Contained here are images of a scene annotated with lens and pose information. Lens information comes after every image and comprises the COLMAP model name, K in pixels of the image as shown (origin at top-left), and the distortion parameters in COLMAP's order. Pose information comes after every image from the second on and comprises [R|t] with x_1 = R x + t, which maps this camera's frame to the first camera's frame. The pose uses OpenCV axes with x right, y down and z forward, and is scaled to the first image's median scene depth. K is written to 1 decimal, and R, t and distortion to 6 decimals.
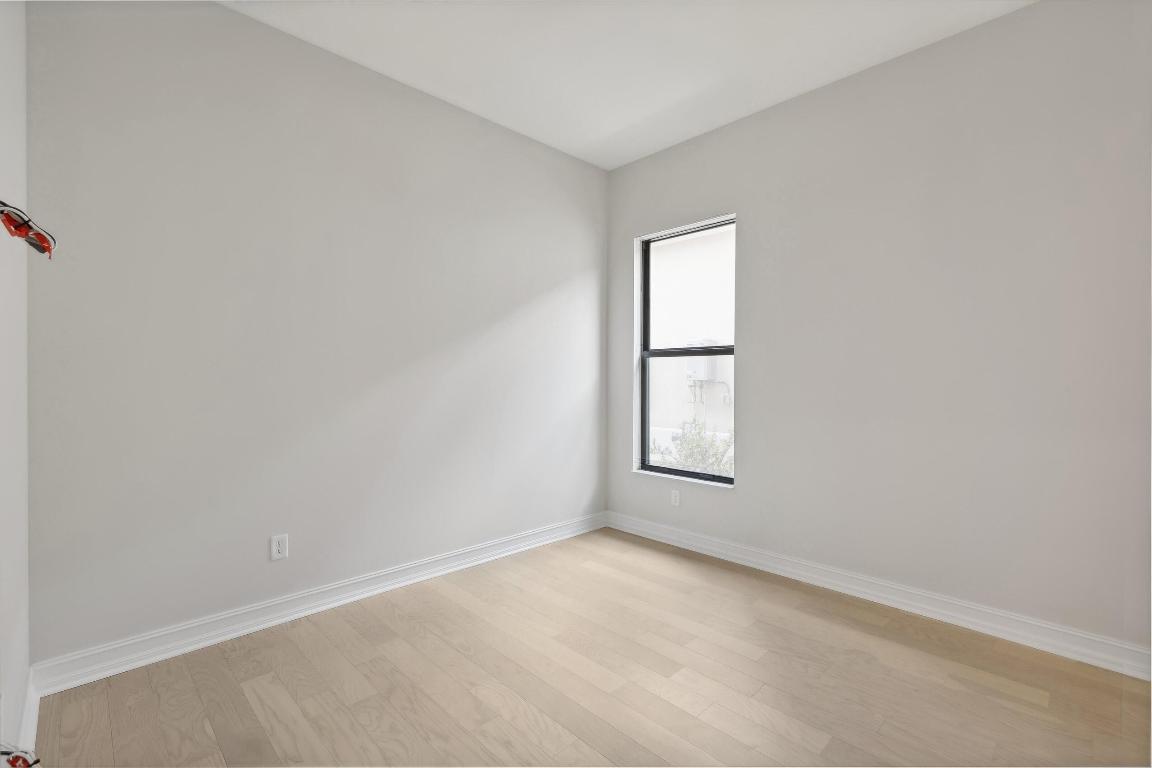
lens RADIAL K [[526.8, 0, 576.0], [0, 526.8, 384.0], [0, 0, 1]] dist [0.004301, 0.000406]
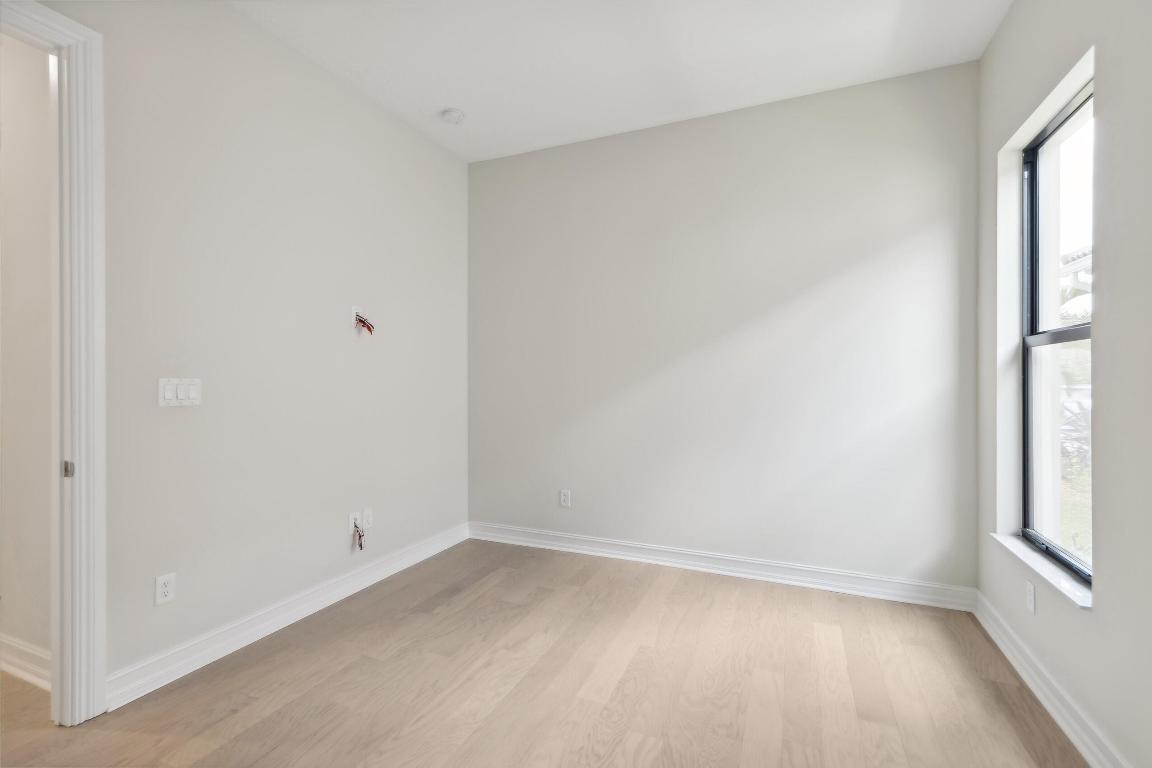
lens RADIAL K [[532.1, 0, 548.0], [0, 532.1, 379.0], [0, 0, 1]] dist [0.002541, 0.000243]
pose [[0.335008, 0.007361, -0.942187, 0.609682], [-0.003266, 0.999973, 0.006651, -0.019070], [0.942210, 0.000849, 0.335022, 0.364697]]
